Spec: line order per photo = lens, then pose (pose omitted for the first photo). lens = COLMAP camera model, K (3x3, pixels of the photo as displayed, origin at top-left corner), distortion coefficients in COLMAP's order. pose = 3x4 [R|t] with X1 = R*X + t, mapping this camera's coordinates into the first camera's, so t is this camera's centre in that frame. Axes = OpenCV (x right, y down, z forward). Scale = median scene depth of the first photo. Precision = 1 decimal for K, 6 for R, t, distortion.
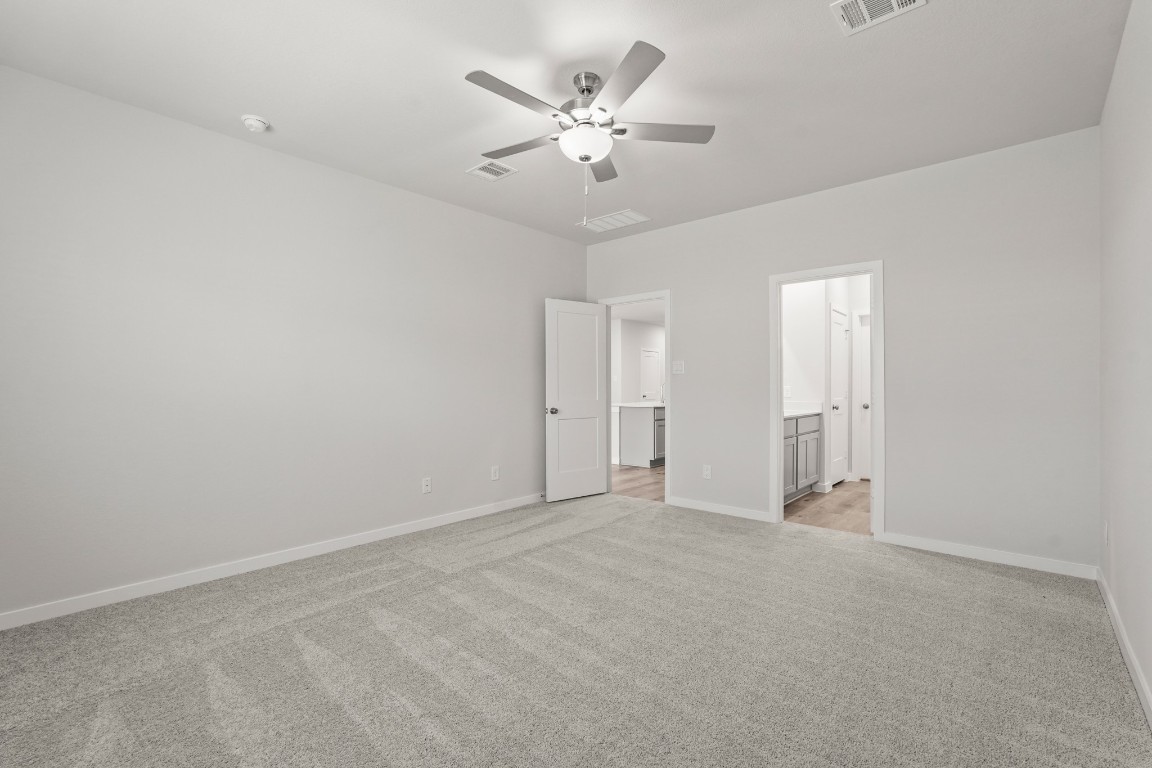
lens RADIAL K [[512.2, 0, 573.0], [0, 512.2, 381.9], [0, 0, 1]] dist [-0.009931, 0.002687]
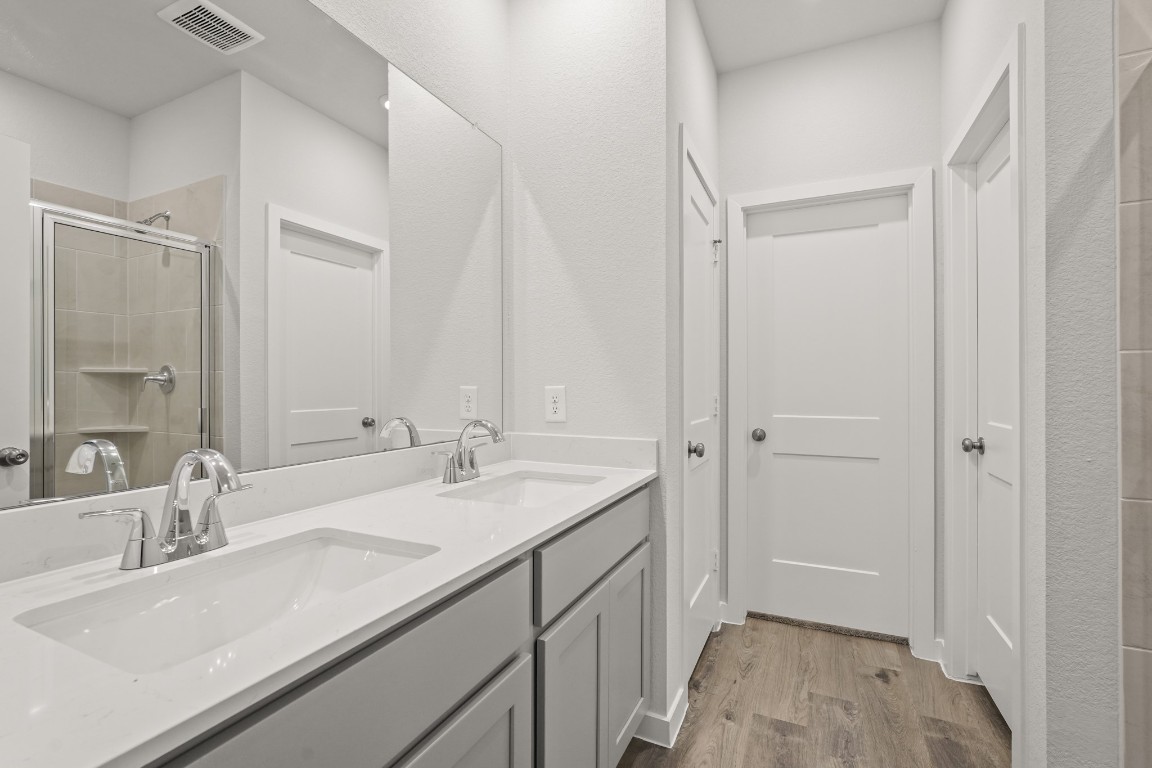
lens RADIAL K [[512.2, 0, 576.3], [0, 512.2, 382.4], [0, 0, 1]] dist [-0.009931, 0.002687]
pose [[0.959040, -0.004033, 0.283243, 0.341062], [0.004376, 0.999990, -0.000578, 0.006467], [-0.283238, 0.001794, 0.959048, 0.694328]]
